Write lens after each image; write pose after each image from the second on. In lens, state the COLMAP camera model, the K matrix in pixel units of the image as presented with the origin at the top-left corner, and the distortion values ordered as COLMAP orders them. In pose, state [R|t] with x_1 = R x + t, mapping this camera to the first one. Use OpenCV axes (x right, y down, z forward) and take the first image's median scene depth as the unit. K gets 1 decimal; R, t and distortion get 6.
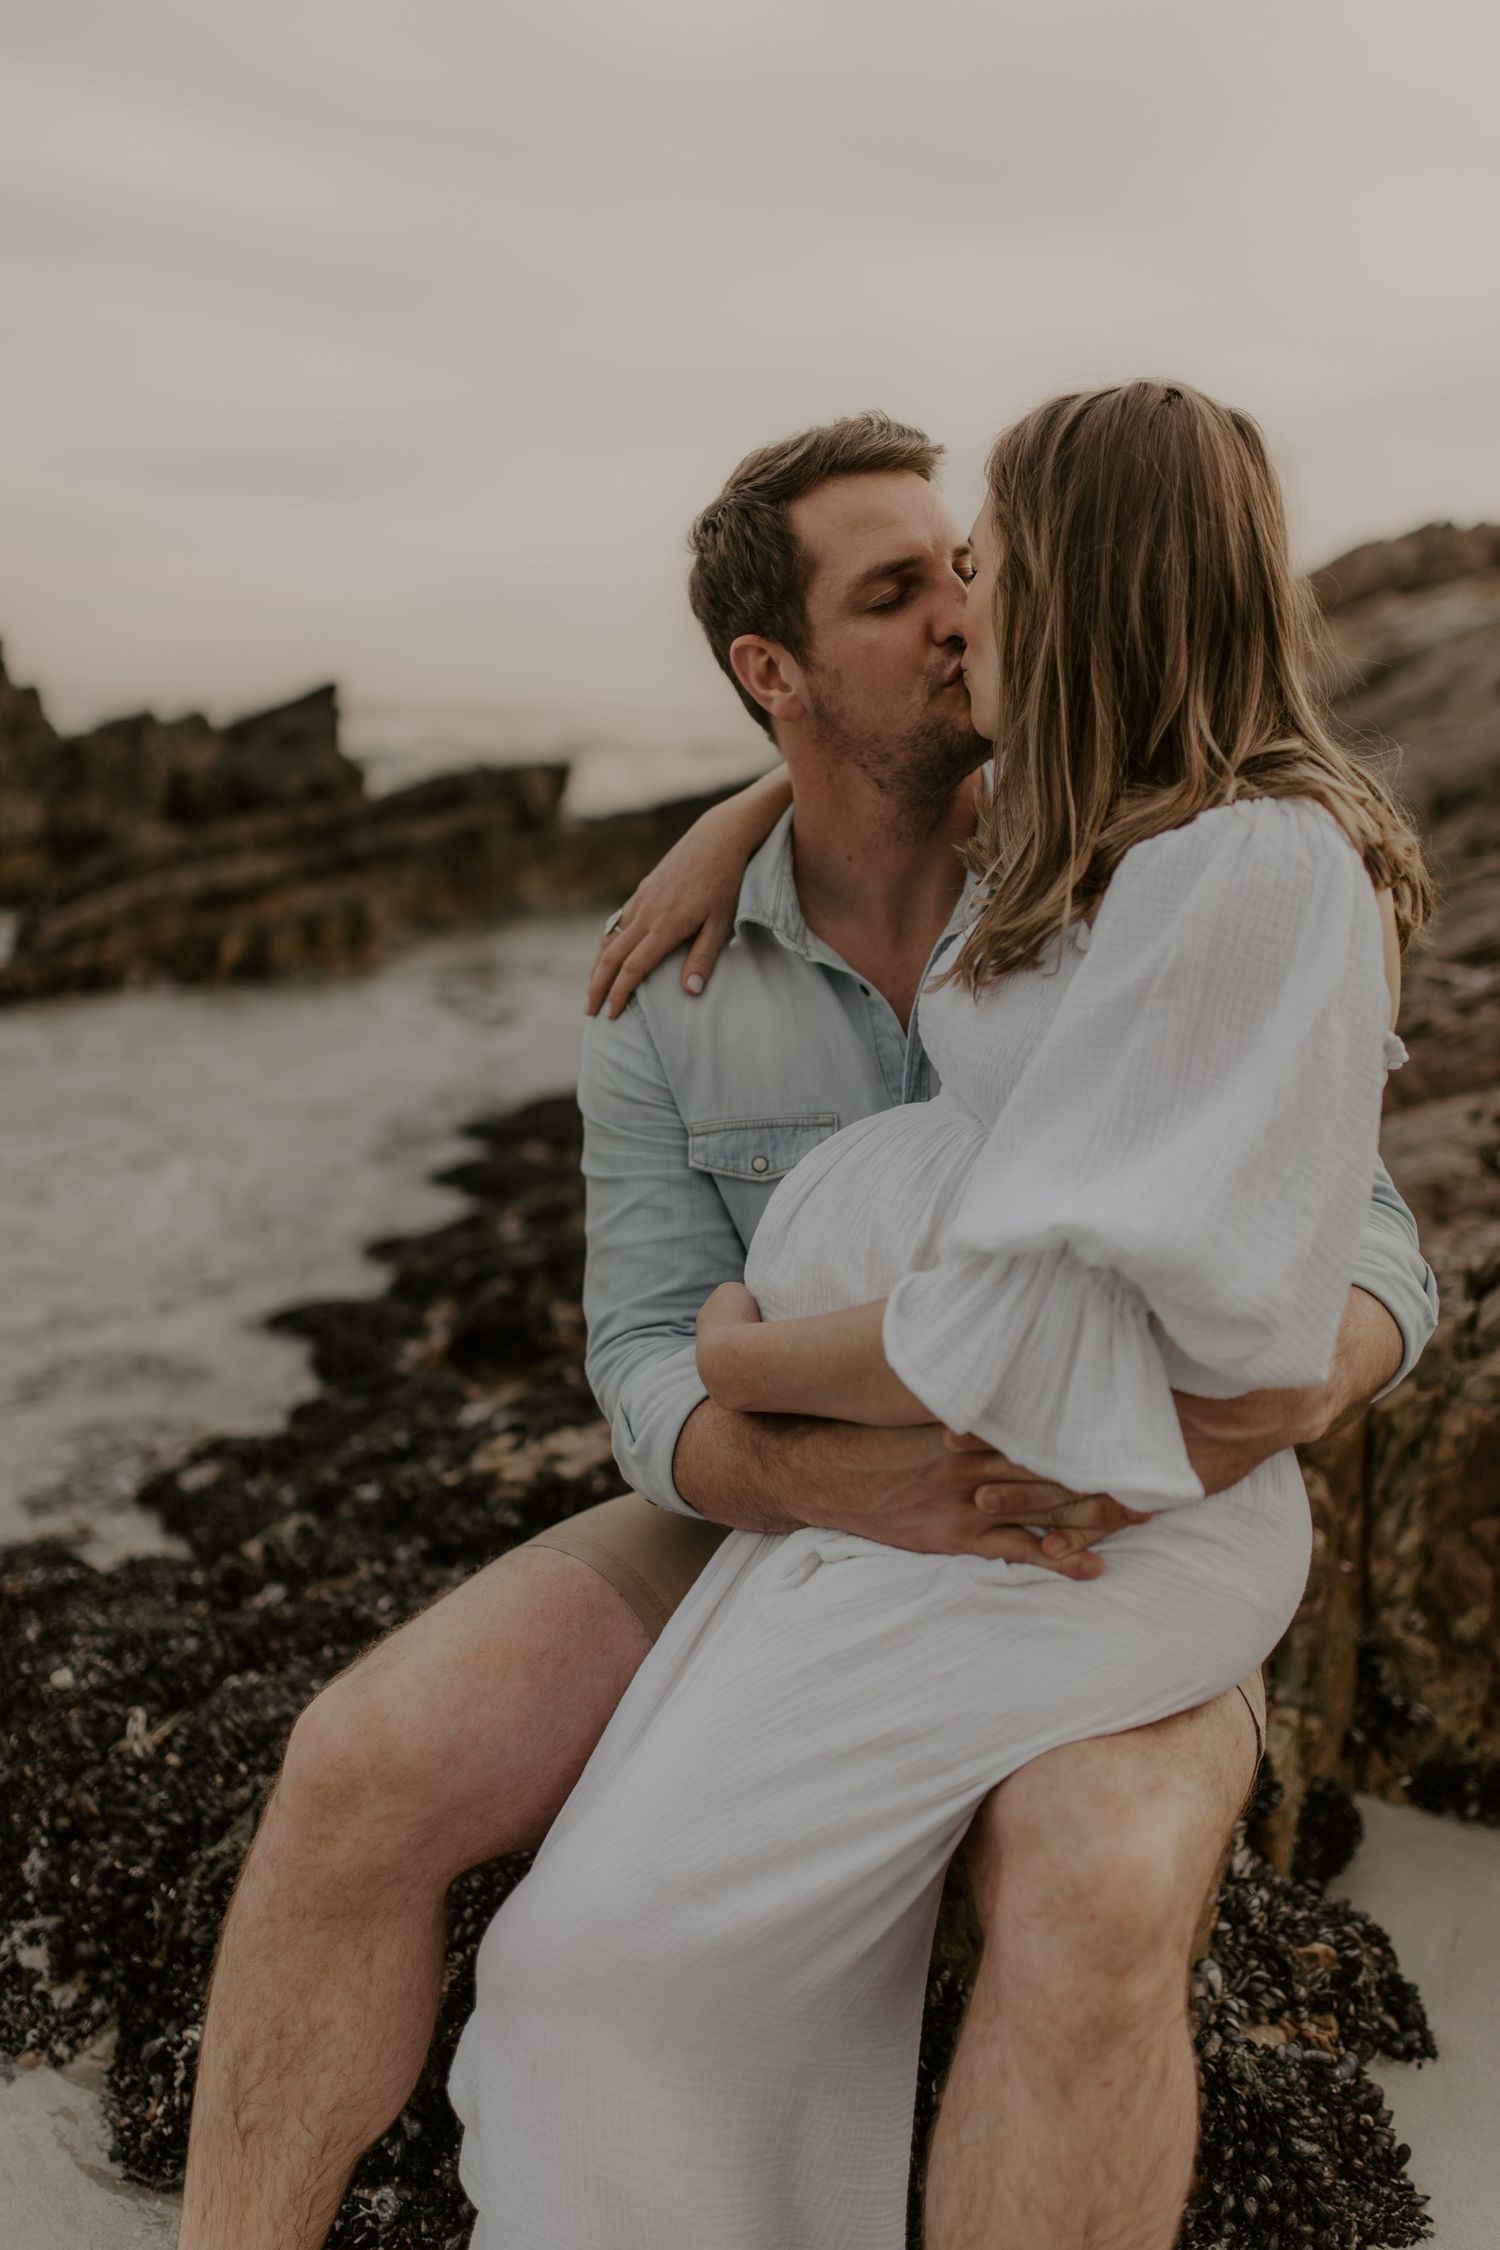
lens RADIAL K [[2191.3, 0, 750.0], [0, 2191.3, 1125.0], [0, 0, 1]] dist [-0.006763, 0.020723]
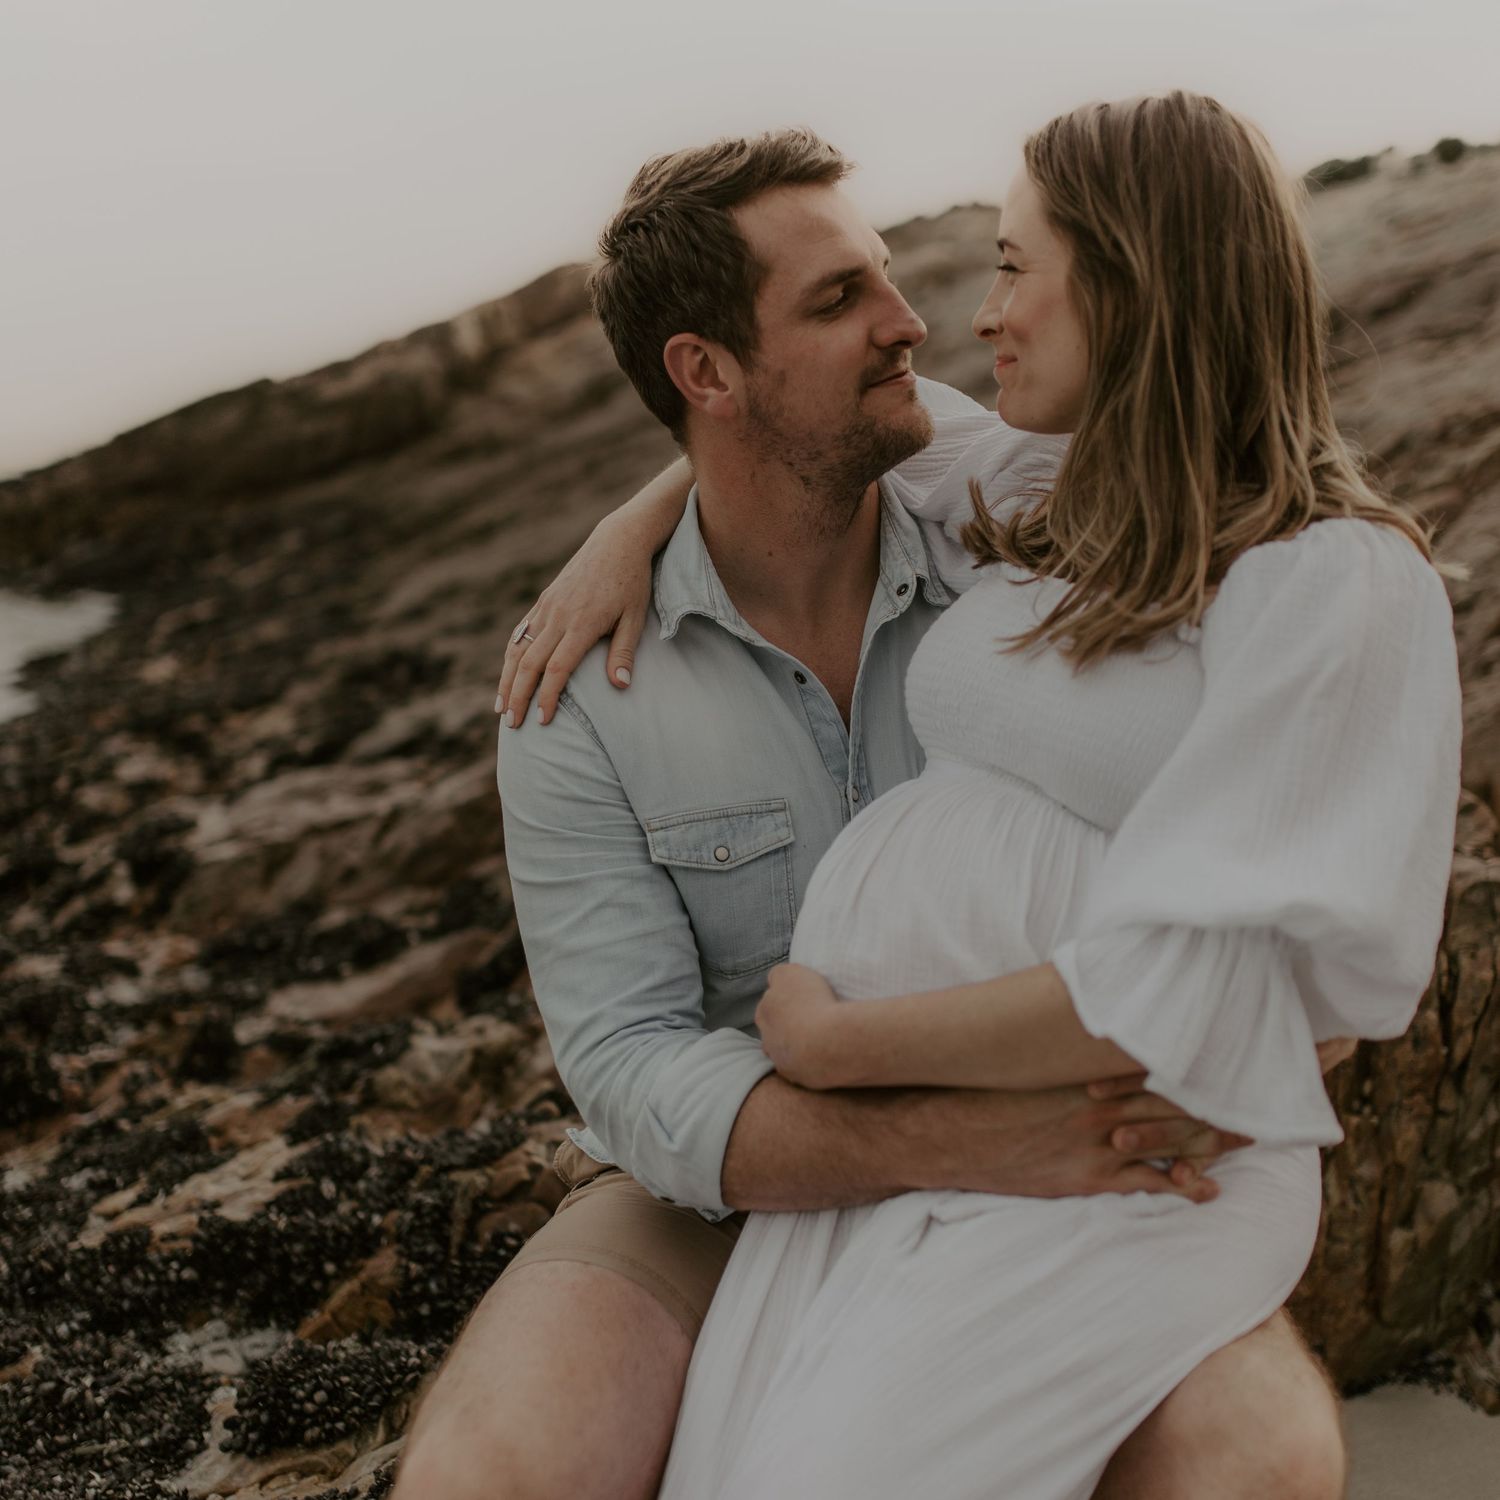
lens RADIAL K [[2190.0, 0, 643.7], [0, 2190.0, 767.9], [0, 0, 1]] dist [0.075553, -0.123448]
pose [[0.935535, -0.062174, 0.347718, -0.395766], [0.074238, 0.997009, -0.021468, -0.002894], [-0.345343, 0.045898, 0.937353, 0.056497]]
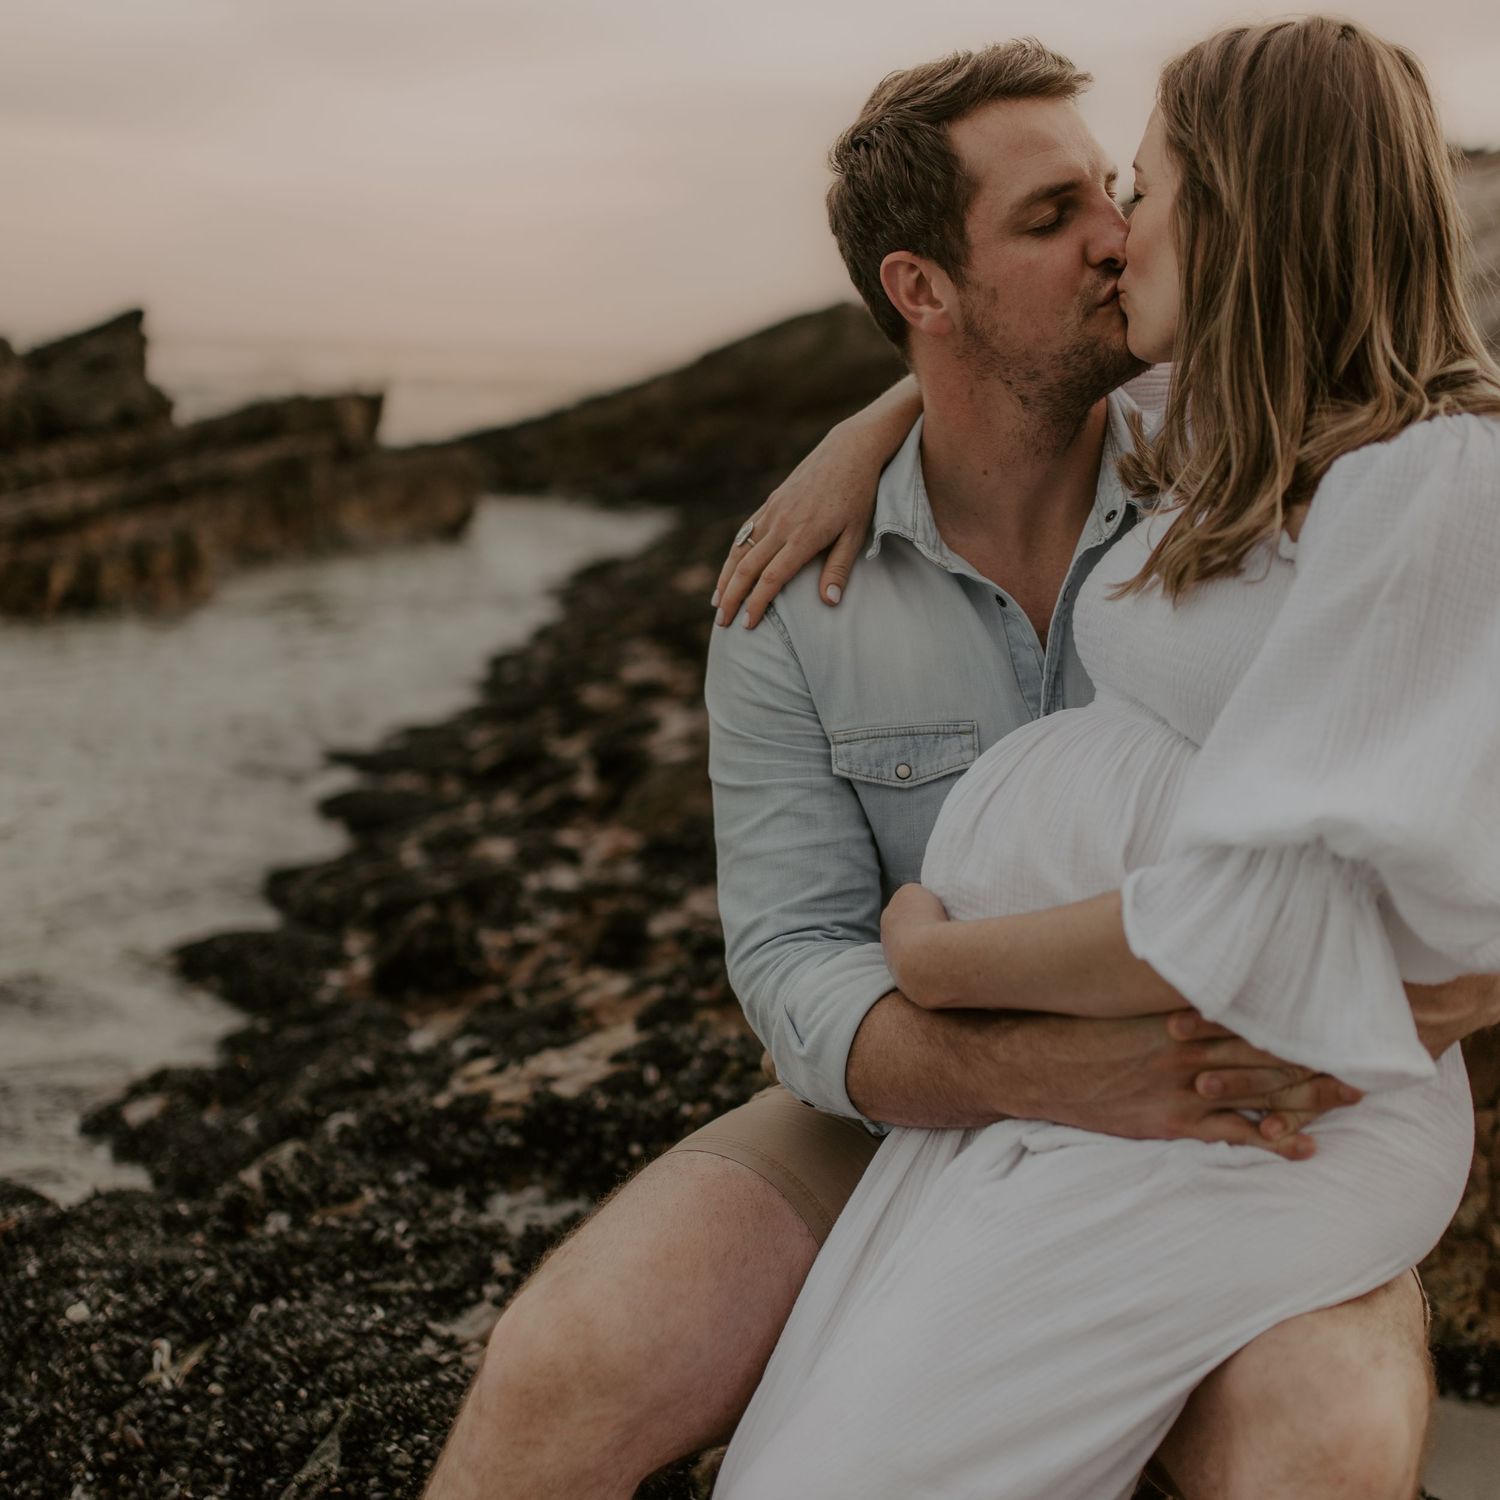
lens RADIAL K [[2186.3, 0, 750.0], [0, 2186.3, 750.0], [0, 0, 1]] dist [-0.001113, -0.021092]
pose [[0.993502, -0.005463, 0.113684, -0.188339], [0.006121, 0.999966, -0.005439, 0.013683], [-0.113650, 0.006100, 0.993502, -0.004618]]
